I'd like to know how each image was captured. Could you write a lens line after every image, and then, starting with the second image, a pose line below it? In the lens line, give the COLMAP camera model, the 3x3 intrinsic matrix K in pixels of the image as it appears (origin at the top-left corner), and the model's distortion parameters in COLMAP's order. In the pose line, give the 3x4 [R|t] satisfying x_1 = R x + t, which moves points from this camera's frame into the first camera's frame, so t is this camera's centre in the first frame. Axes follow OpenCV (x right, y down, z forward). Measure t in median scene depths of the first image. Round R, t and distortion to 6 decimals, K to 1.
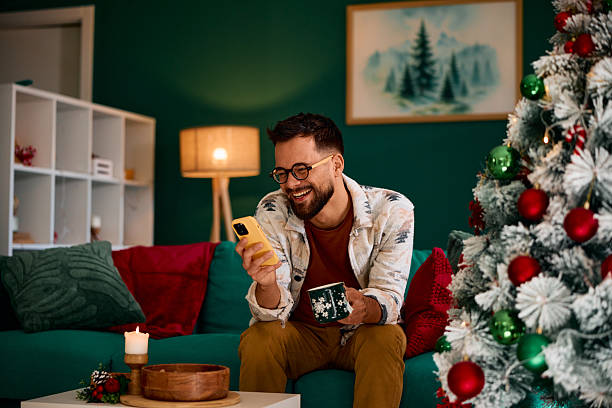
lens RADIAL K [[1142.8, 0, 306.0], [0, 1142.8, 204.0], [0, 0, 1]] dist [-0.034486, -0.043741]
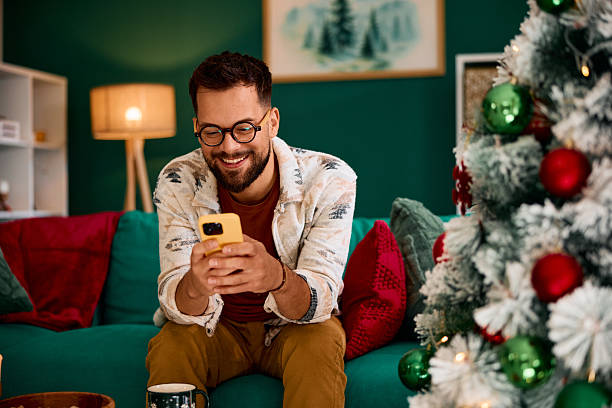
lens RADIAL K [[944.6, 0, 306.0], [0, 944.6, 204.0], [0, 0, 1]] dist [-0.017525, -0.008833]
pose [[0.996528, -0.017453, 0.081410, 0.008063], [0.013671, 0.998812, 0.046781, -0.008037], [-0.082130, -0.045506, 0.995582, 0.449818]]
